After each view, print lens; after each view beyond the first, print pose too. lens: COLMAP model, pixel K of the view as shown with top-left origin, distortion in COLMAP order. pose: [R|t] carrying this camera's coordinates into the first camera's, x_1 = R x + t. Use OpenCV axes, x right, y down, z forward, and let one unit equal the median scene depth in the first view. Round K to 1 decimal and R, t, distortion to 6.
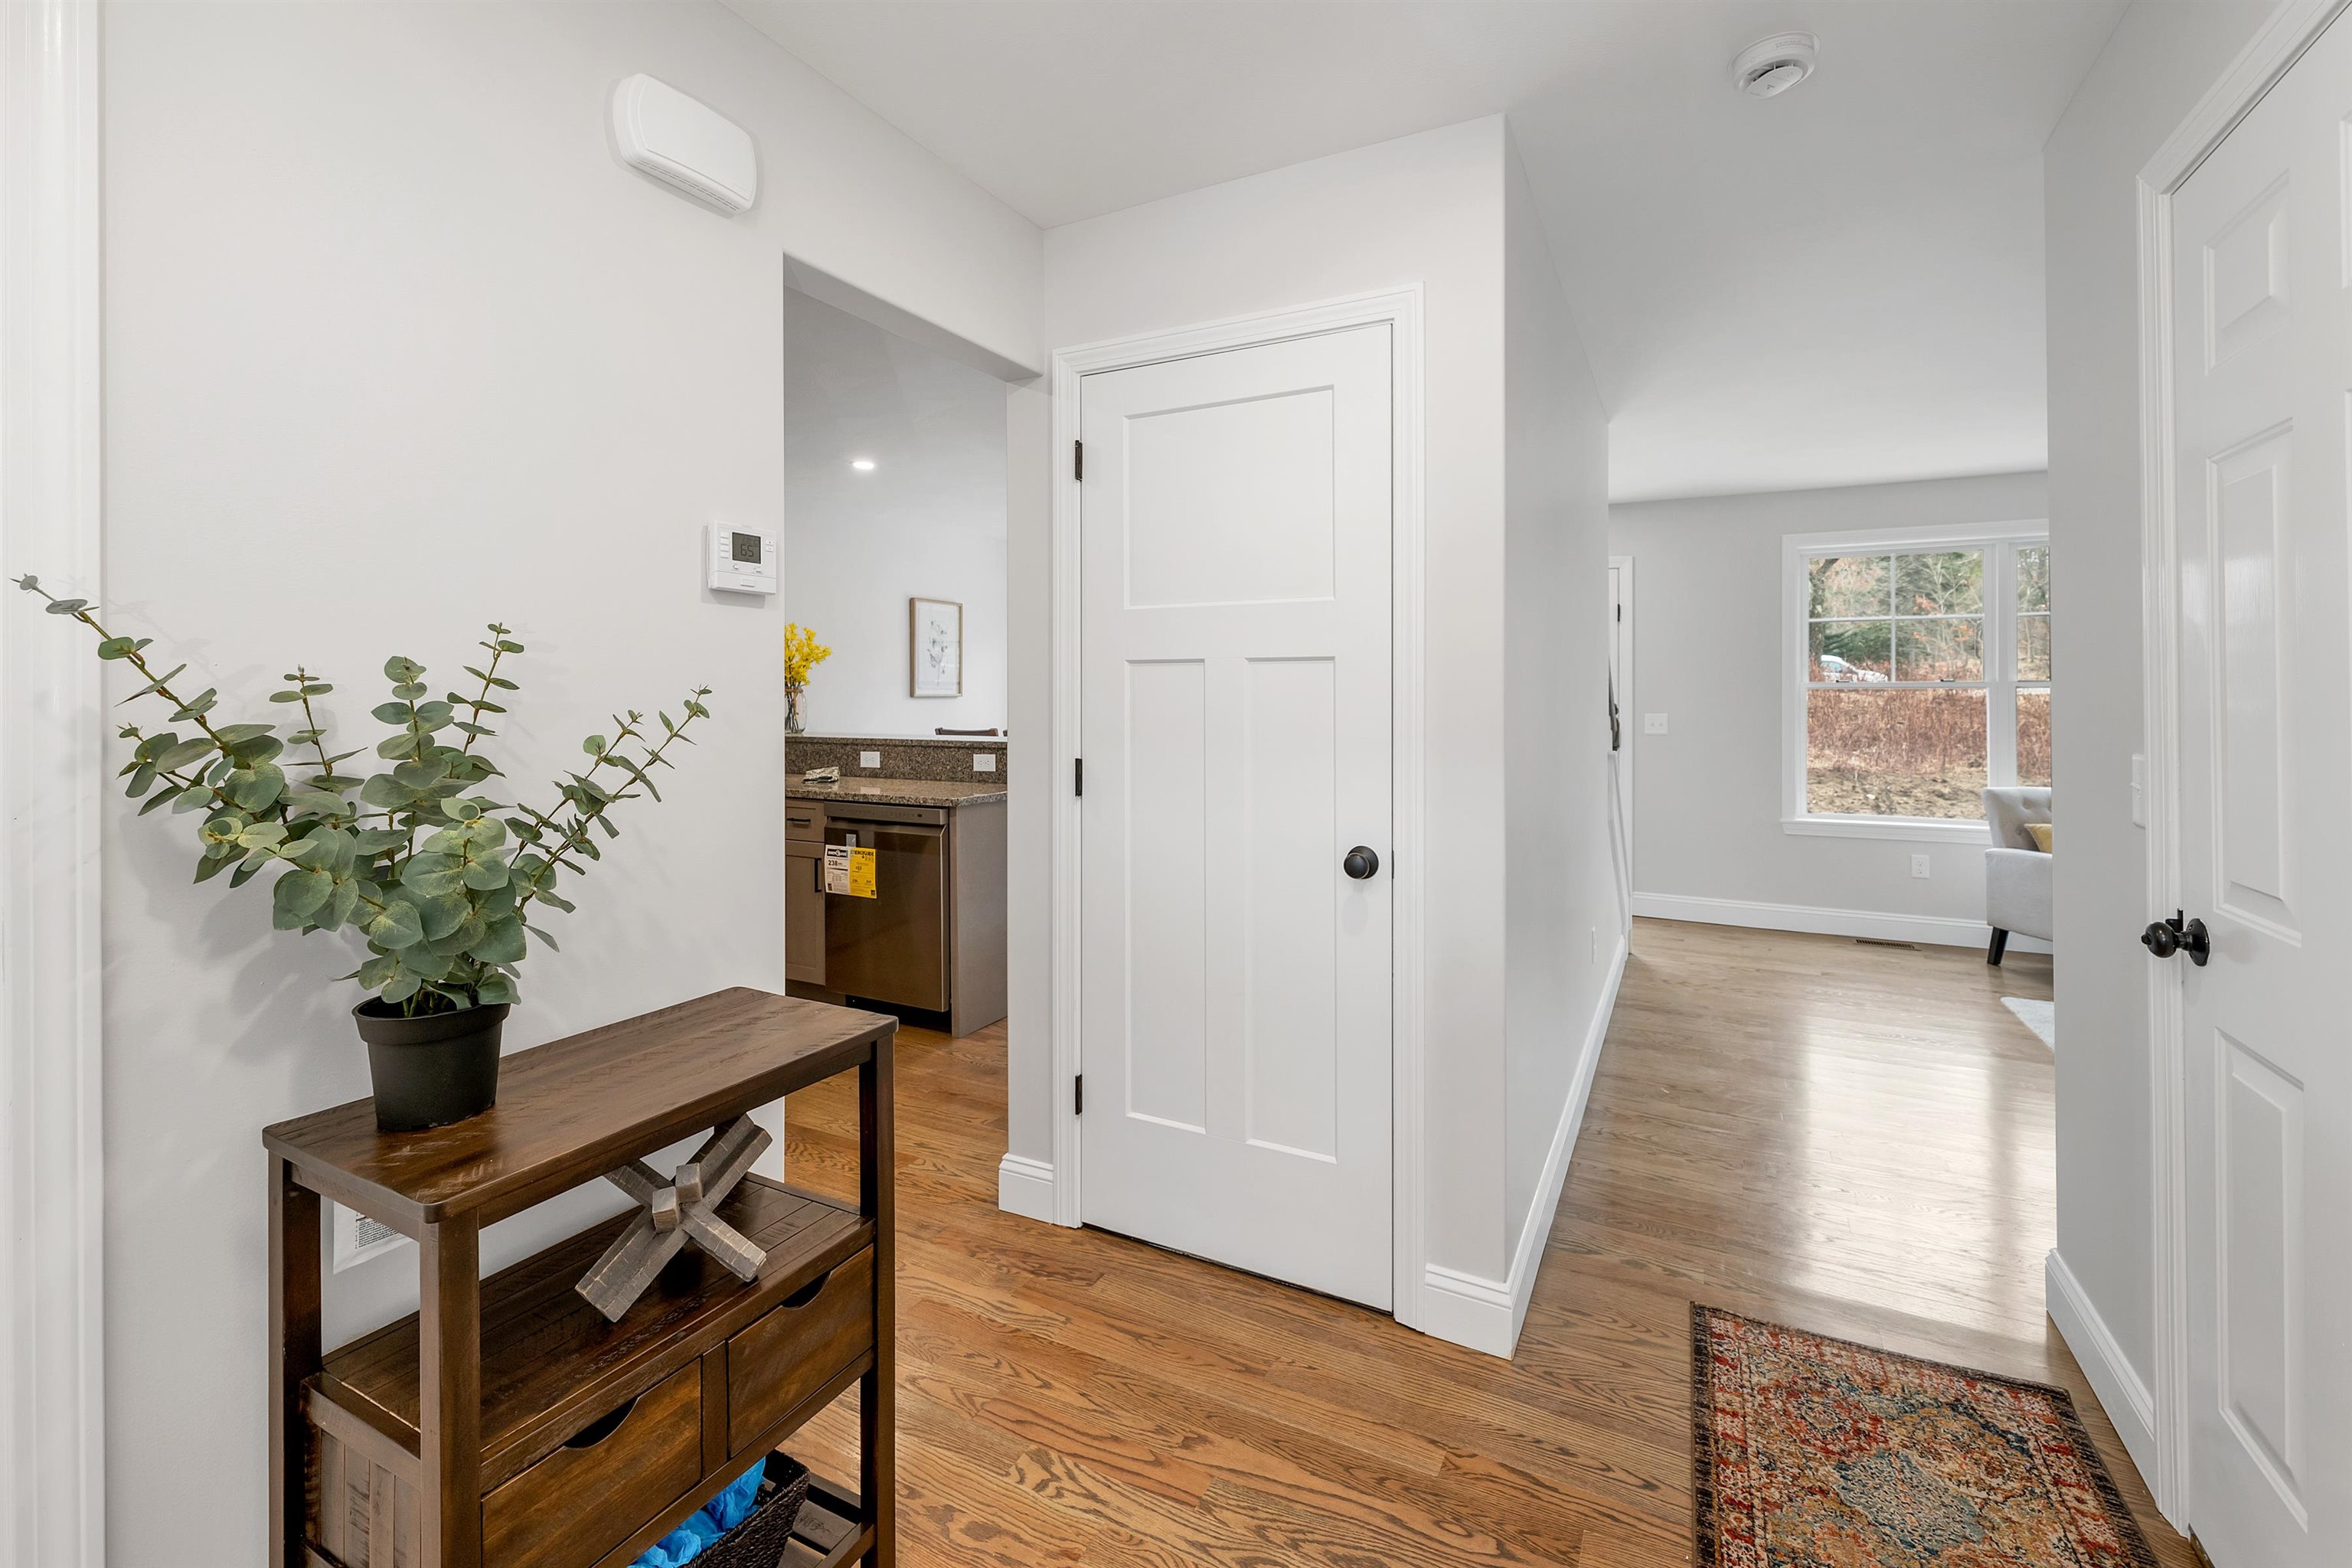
lens RADIAL K [[1024.4, 0, 1178.6], [0, 1024.4, 686.0], [0, 0, 1]] dist [-0.000009, 0.000033]
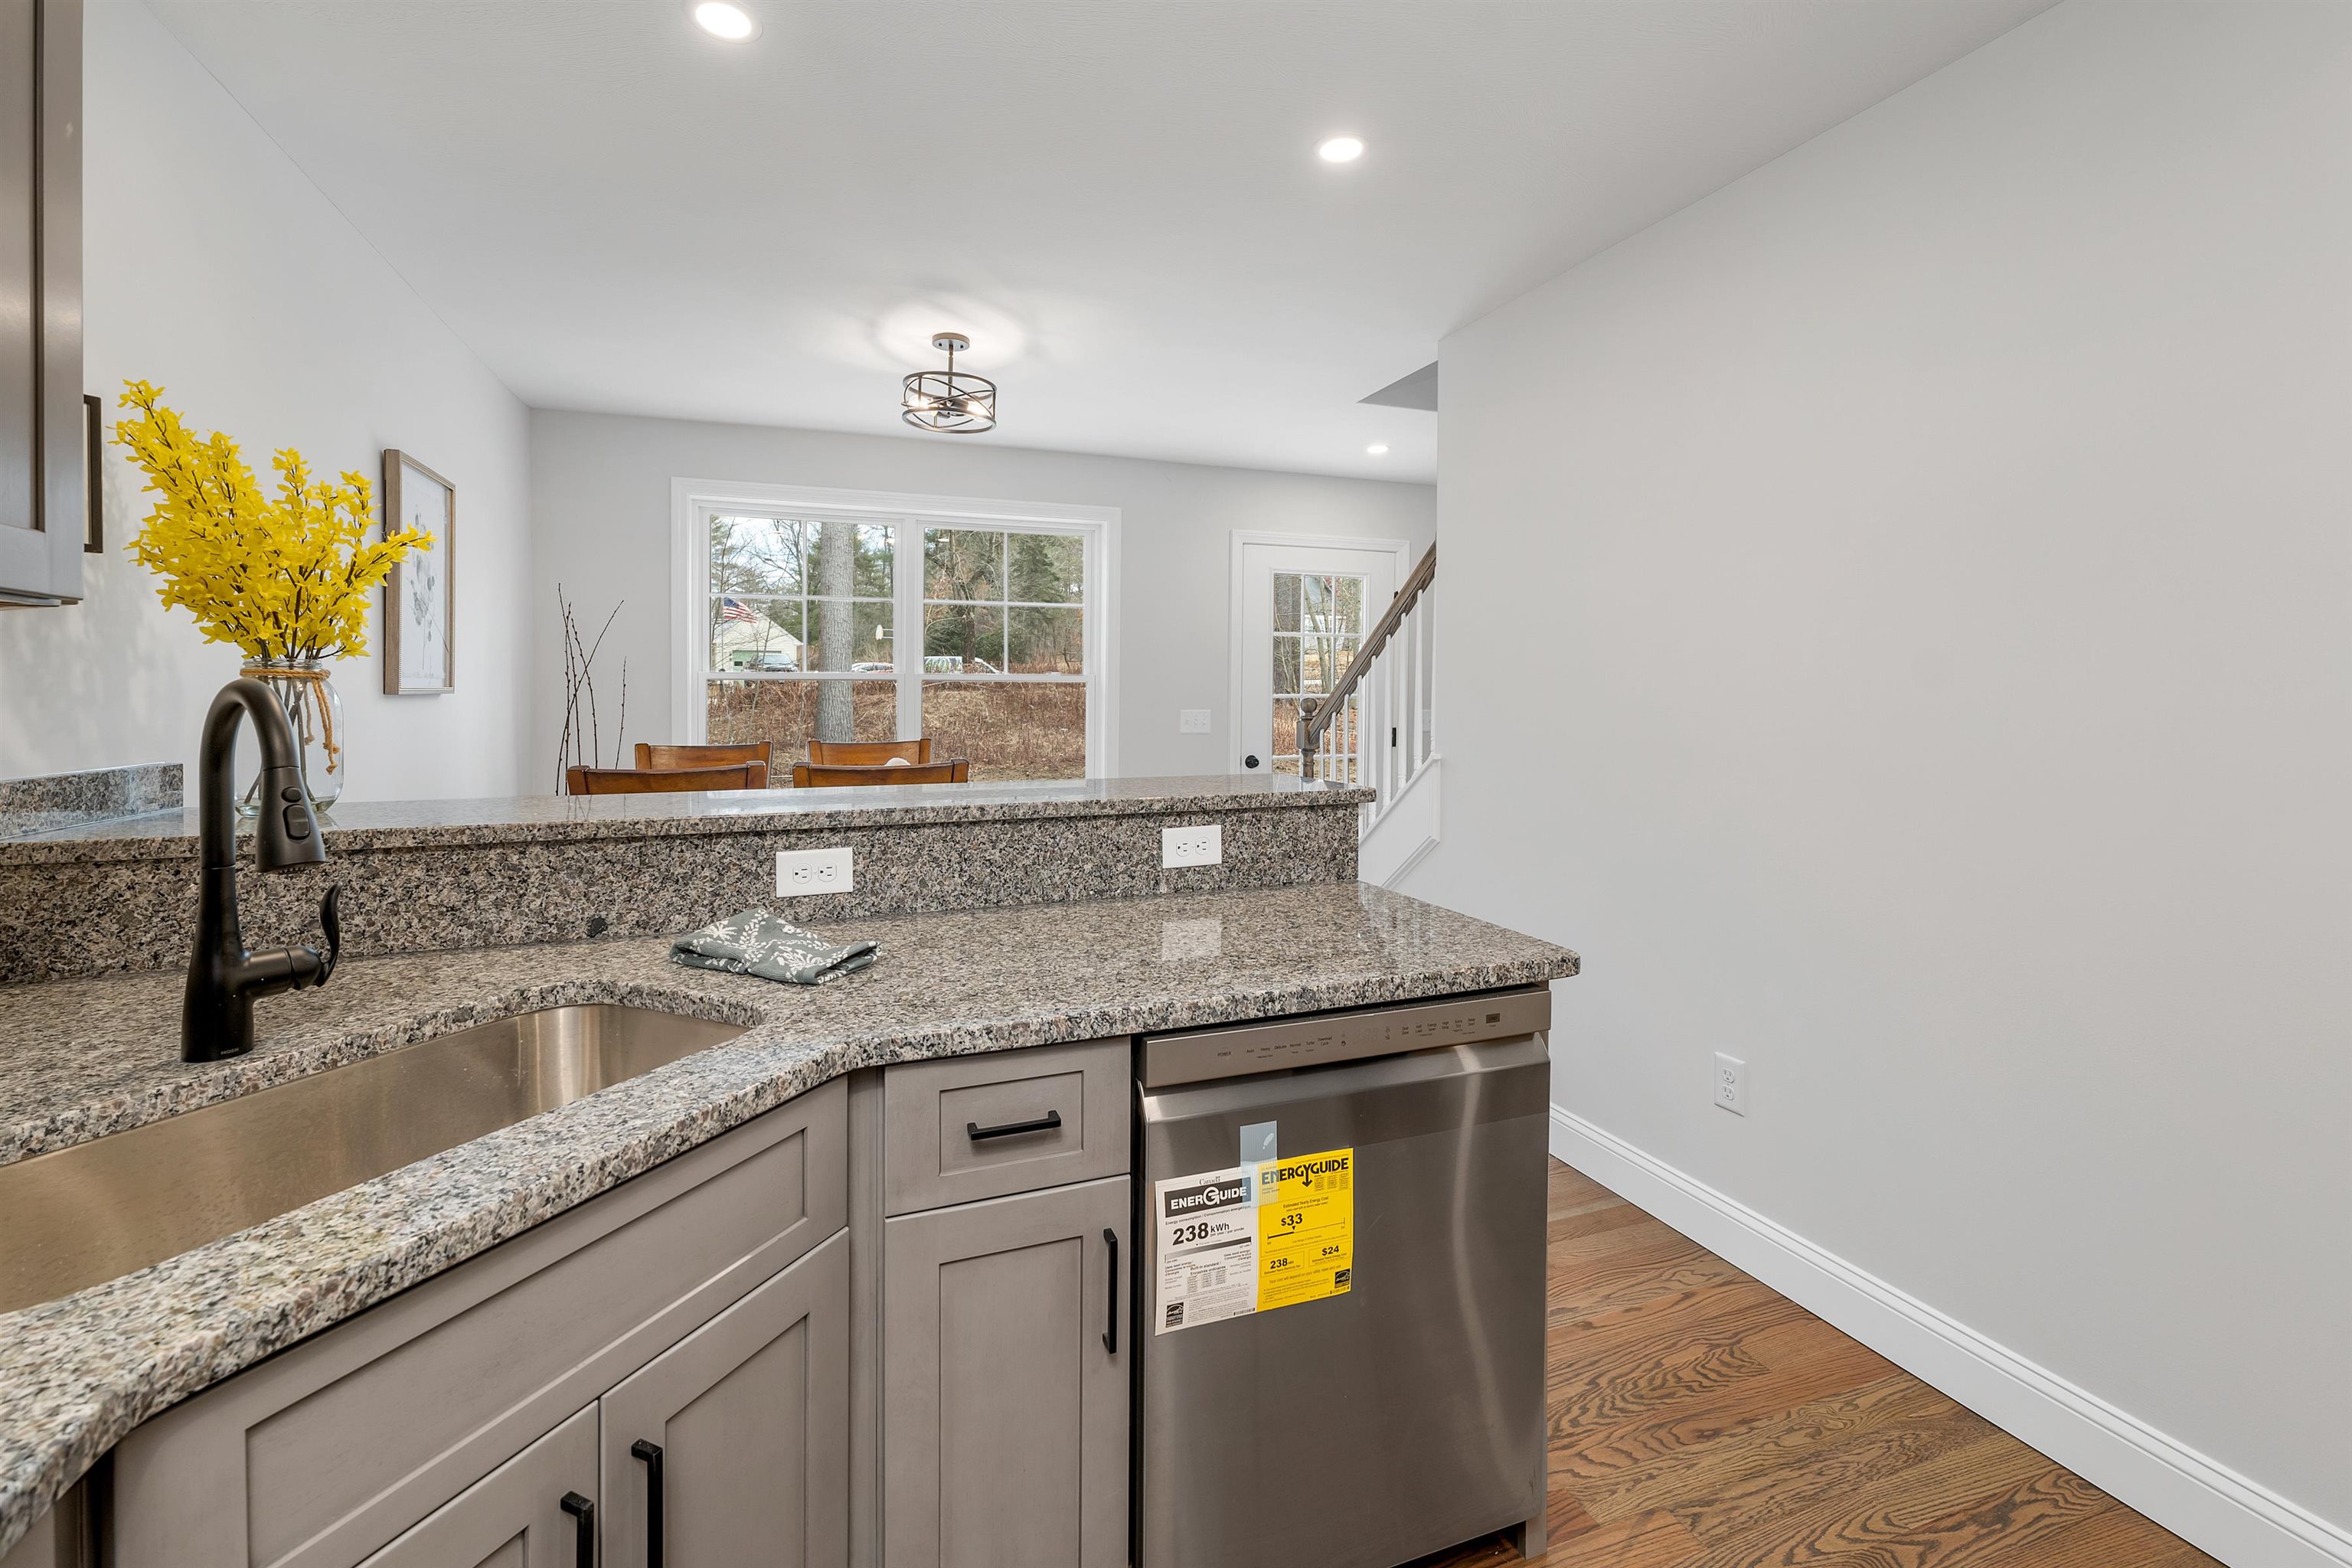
lens RADIAL K [[1024.4, 0, 1178.6], [0, 1024.4, 686.0], [0, 0, 1]] dist [-0.000009, 0.000033]
pose [[0.658922, 0.004169, 0.752200, -0.613985], [-0.006335, 0.999980, 0.000008, 0.009527], [-0.752185, -0.004770, 0.658935, 0.861519]]
